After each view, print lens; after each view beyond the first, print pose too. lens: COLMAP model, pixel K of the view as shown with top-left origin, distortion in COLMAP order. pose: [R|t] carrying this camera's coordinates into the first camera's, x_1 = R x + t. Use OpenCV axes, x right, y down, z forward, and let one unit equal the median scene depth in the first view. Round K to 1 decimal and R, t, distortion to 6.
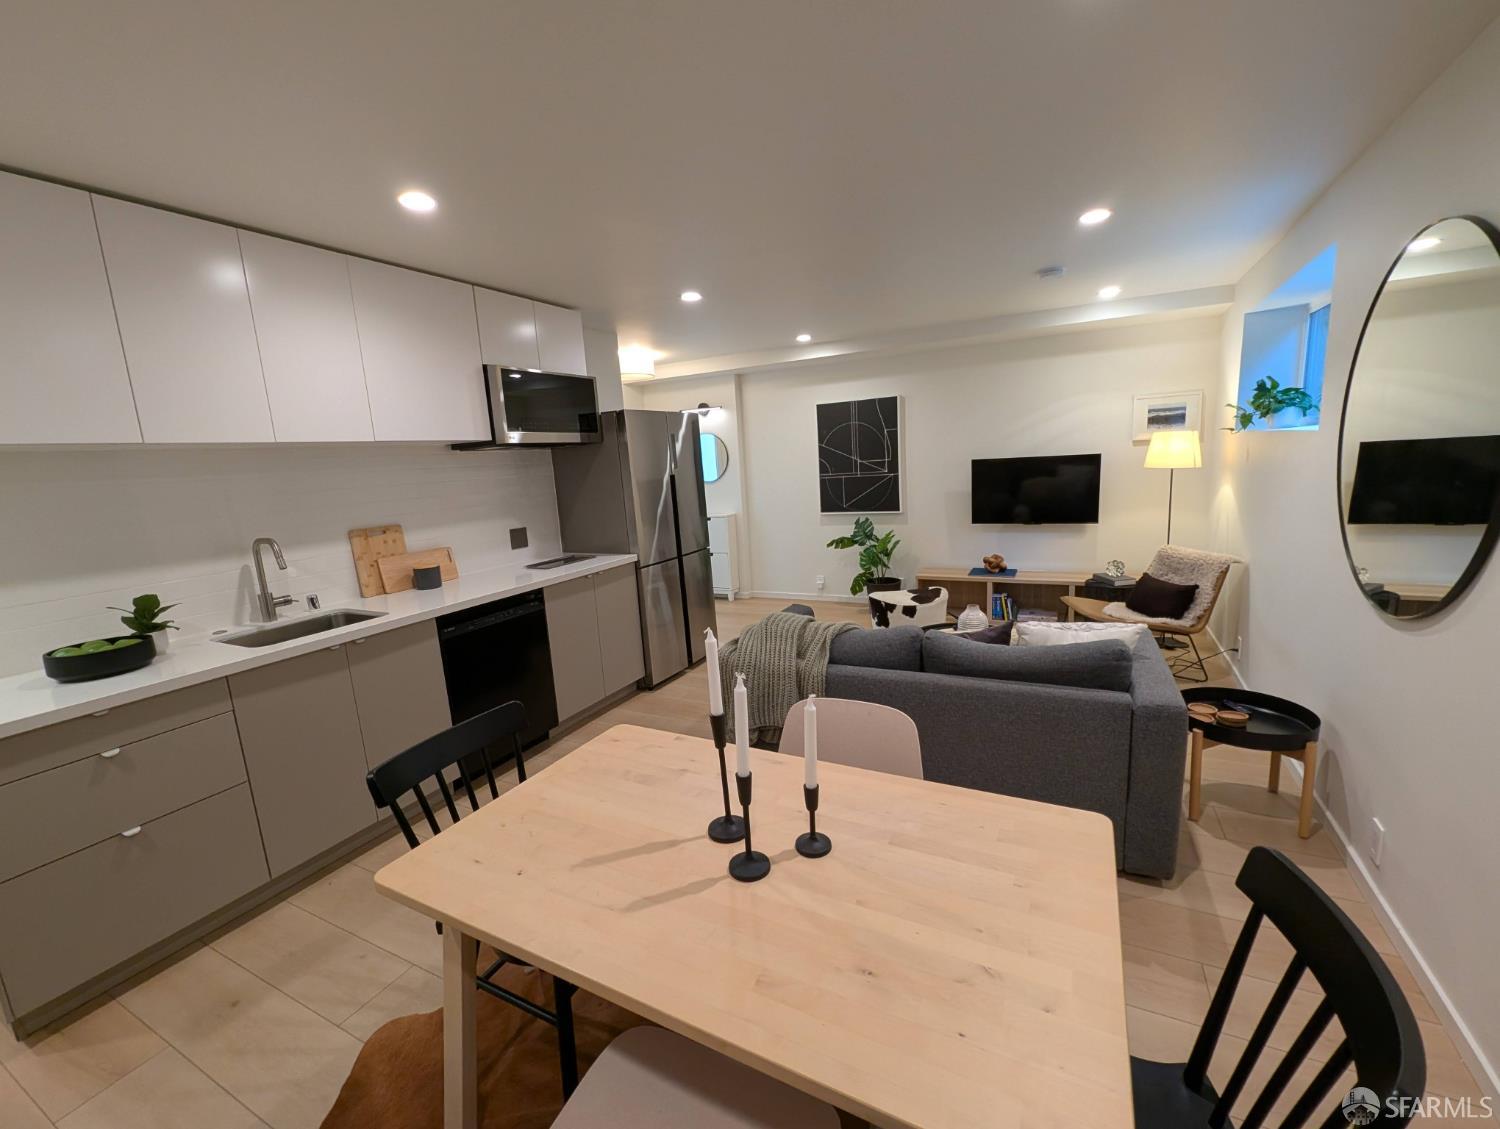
lens RADIAL K [[619.5, 0, 752.2], [0, 619.5, 567.2], [0, 0, 1]] dist [0.000555, -0.000623]
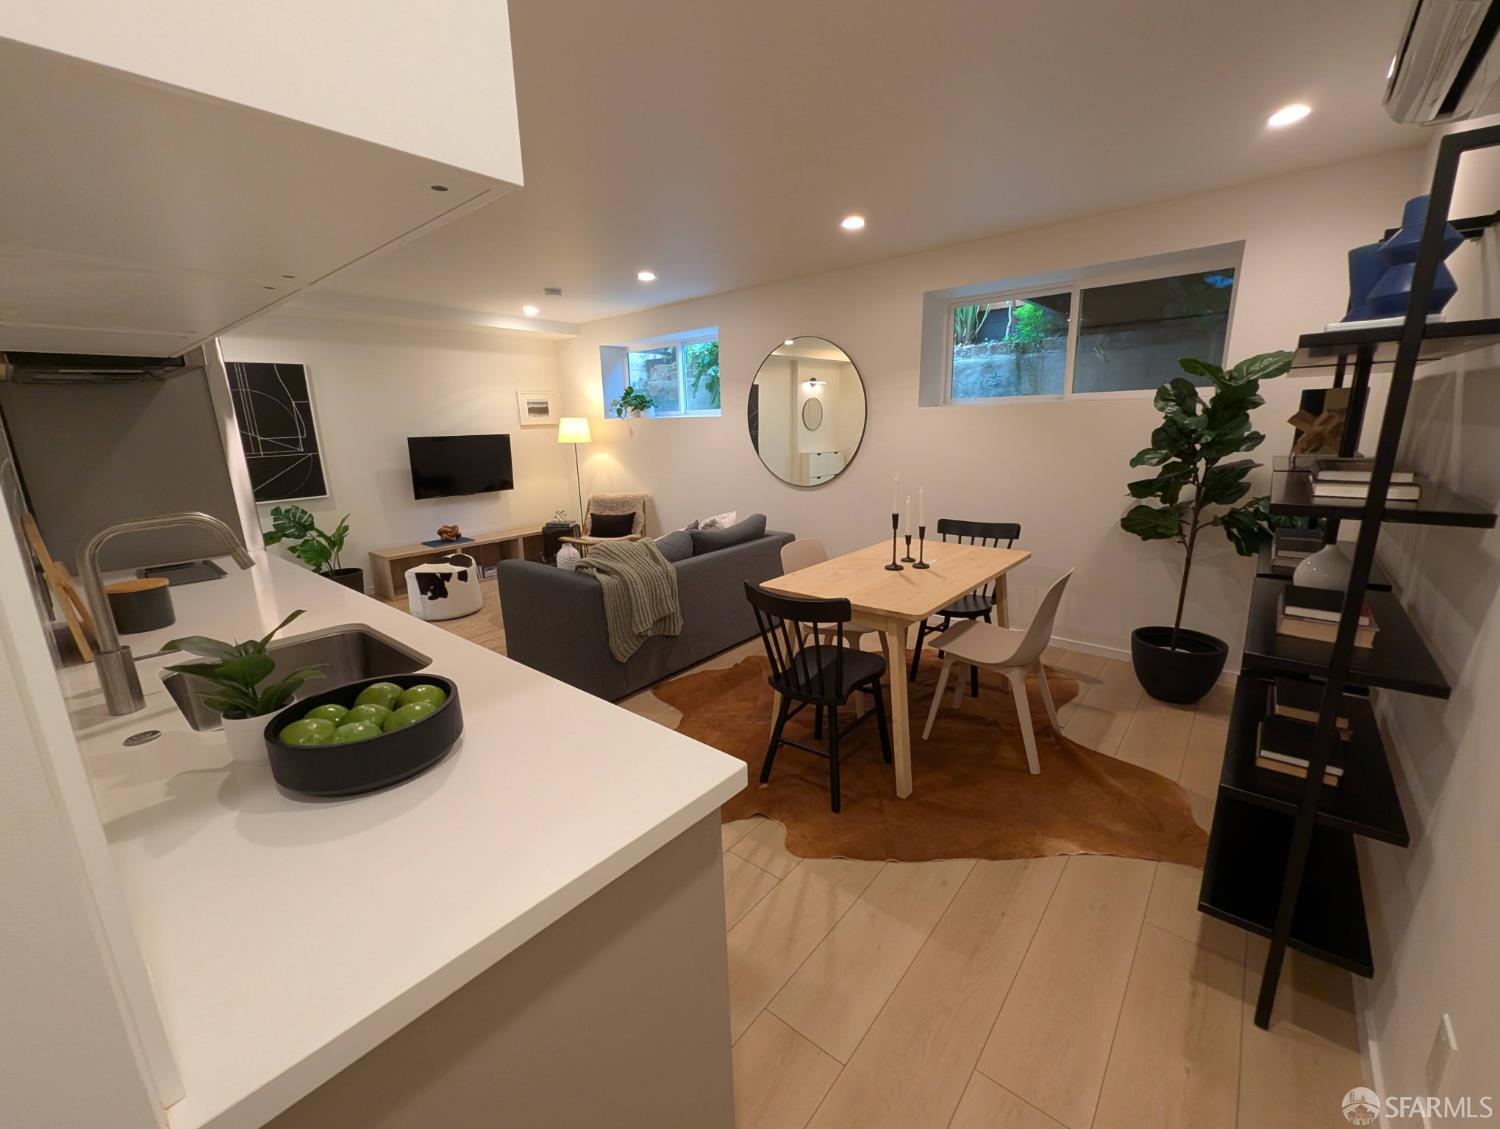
lens RADIAL K [[619.5, 0, 751.6], [0, 619.5, 565.1], [0, 0, 1]] dist [0.000555, -0.000623]
pose [[0.212176, -0.168897, 0.962525, -0.568564], [0.189355, 0.973390, 0.129063, 0.008991], [-0.958711, 0.154875, 0.238511, 0.242557]]
